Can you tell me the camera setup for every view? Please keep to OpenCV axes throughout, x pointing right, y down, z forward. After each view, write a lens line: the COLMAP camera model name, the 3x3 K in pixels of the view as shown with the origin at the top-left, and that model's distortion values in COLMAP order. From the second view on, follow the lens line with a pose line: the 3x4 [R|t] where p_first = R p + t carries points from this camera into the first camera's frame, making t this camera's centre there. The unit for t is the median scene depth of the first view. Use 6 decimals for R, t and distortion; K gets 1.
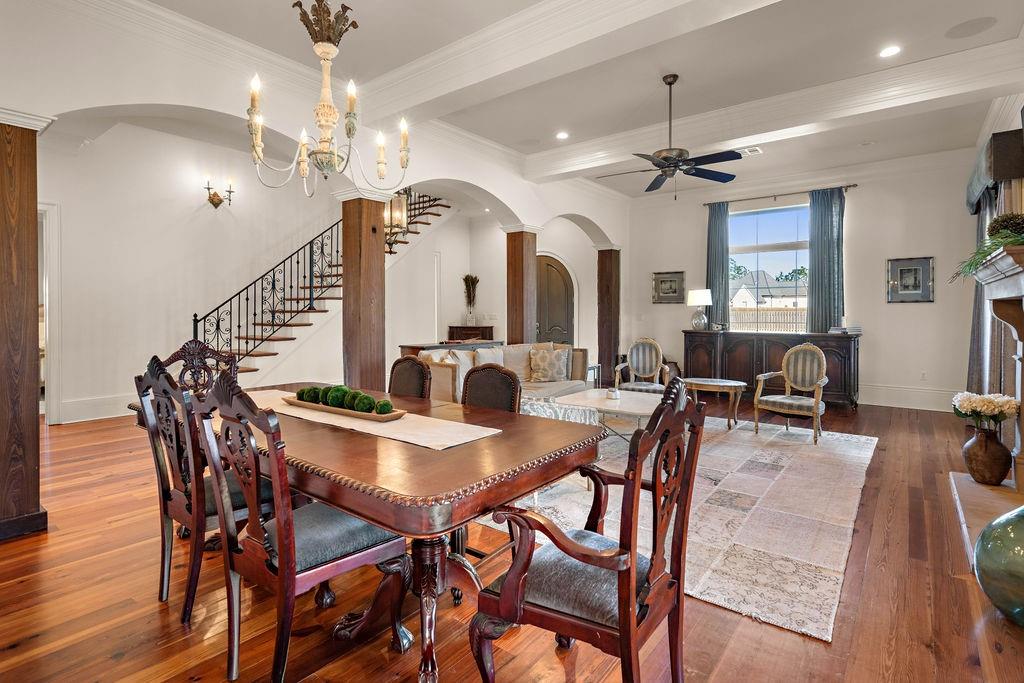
lens RADIAL K [[507.9, 0, 512.3], [0, 507.9, 317.6], [0, 0, 1]] dist [-0.000437, -0.000087]
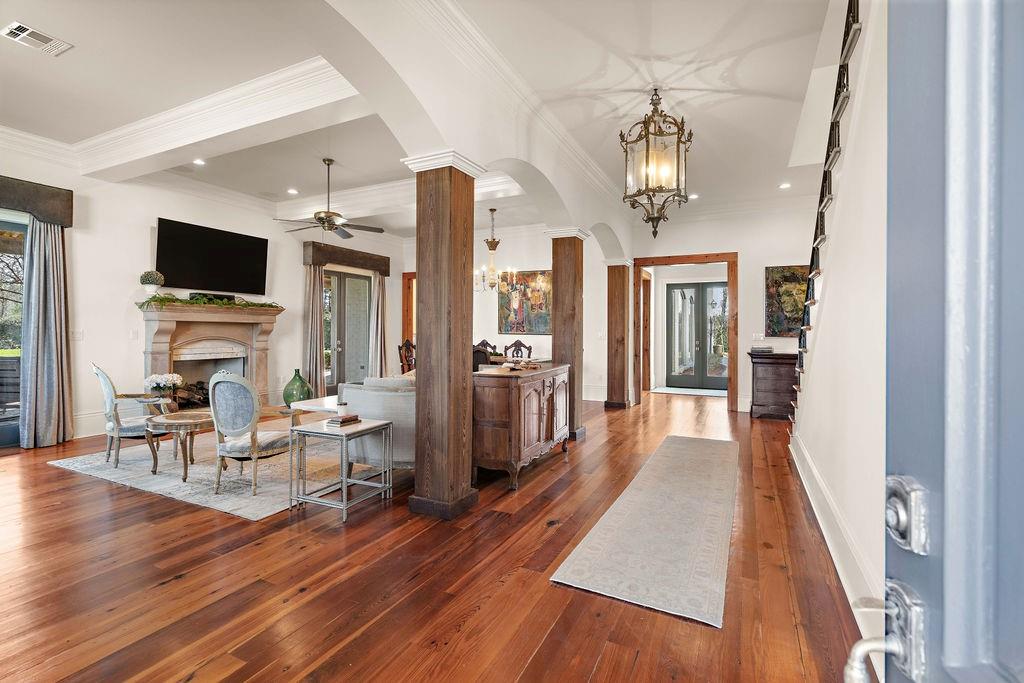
lens RADIAL K [[473.5, 0, 513.4], [0, 473.5, 327.6], [0, 0, 1]] dist [0.000236, 0.000224]
pose [[-0.979169, -0.005650, -0.202970, 0.047747], [-0.006525, 0.999972, 0.003642, -0.013406], [0.202944, 0.004890, -0.979178, 1.481266]]
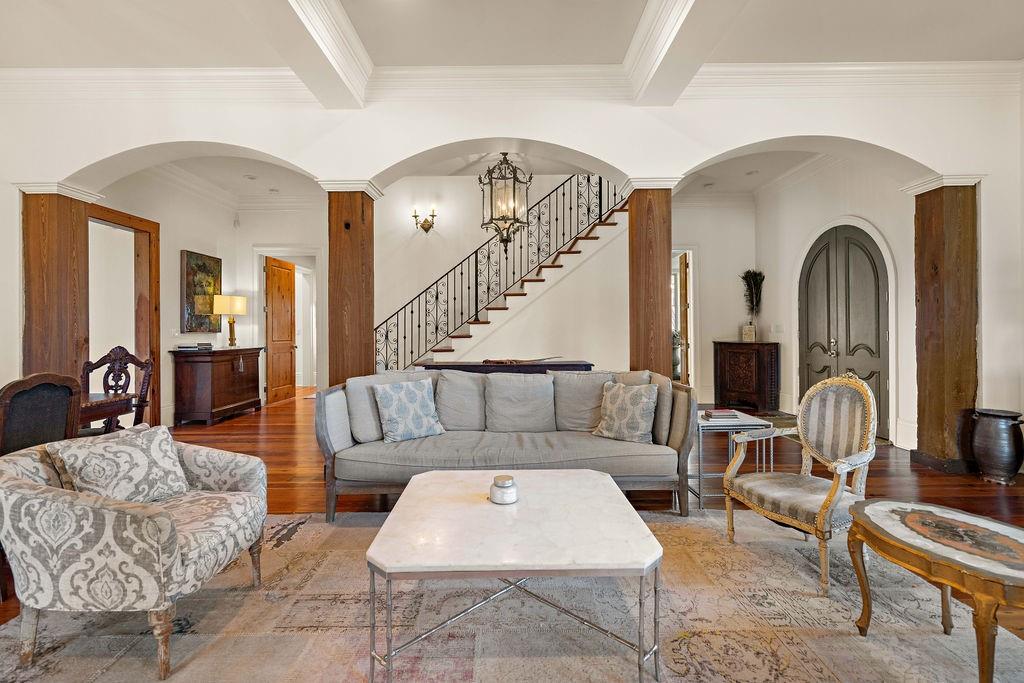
lens RADIAL K [[473.5, 0, 513.4], [0, 473.5, 327.6], [0, 0, 1]] dist [0.000236, 0.000224]
pose [[0.619613, -0.004437, -0.784895, 0.369419], [-0.001710, 0.999974, -0.007002, 0.003201], [0.784906, 0.005681, 0.619589, 0.505149]]
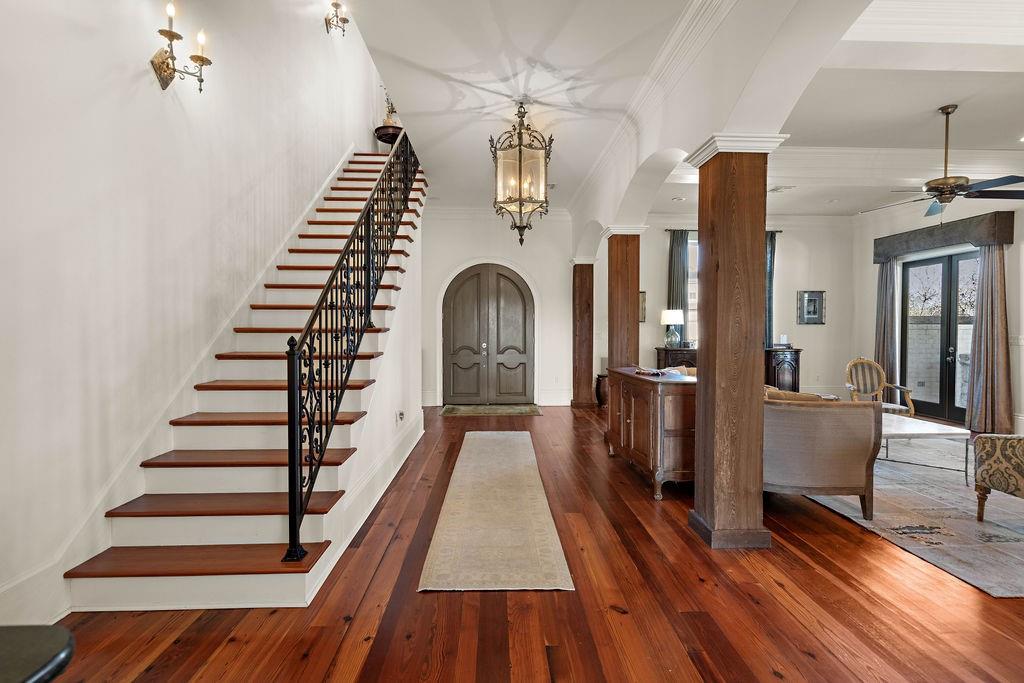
lens RADIAL K [[489.3, 0, 512.0], [0, 489.3, 341.5], [0, 0, 1]] dist [0.000817, 0.000260]
pose [[0.763376, -0.014137, 0.645799, -0.637316], [0.003060, 0.999828, 0.018270, -0.009800], [-0.645947, -0.011971, 0.763289, 0.501063]]
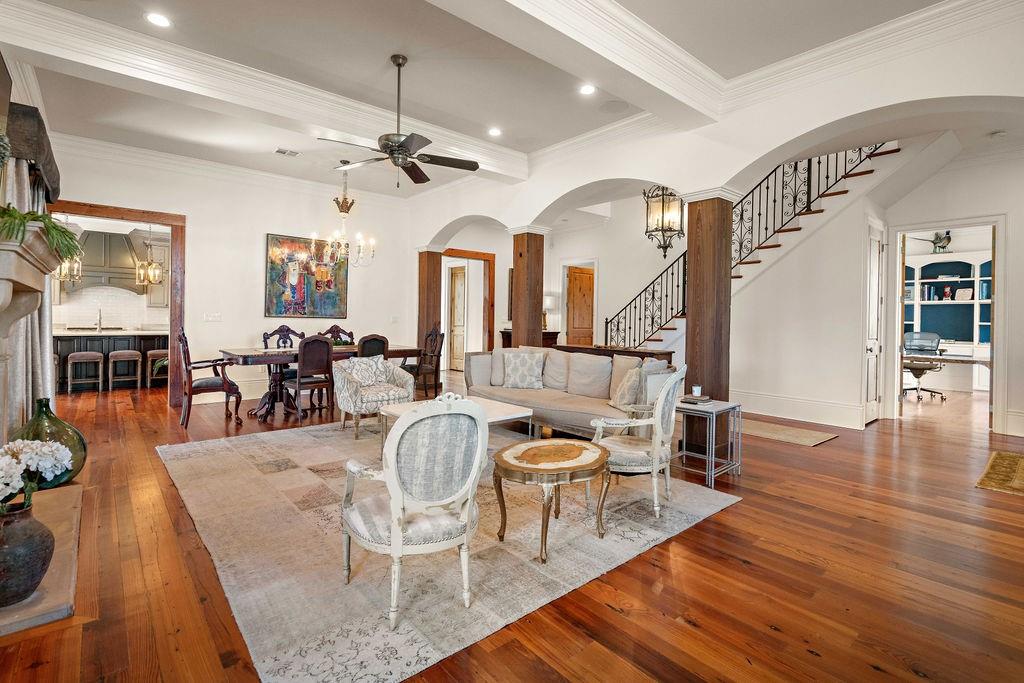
lens RADIAL K [[484.5, 0, 517.9], [0, 484.5, 317.2], [0, 0, 1]] dist [0.000040, 0.000142]
pose [[-0.185265, -0.002585, -0.982685, 0.709032], [-0.024879, 0.999688, 0.002061, -0.005309], [0.982374, 0.024830, -0.185272, 0.863867]]
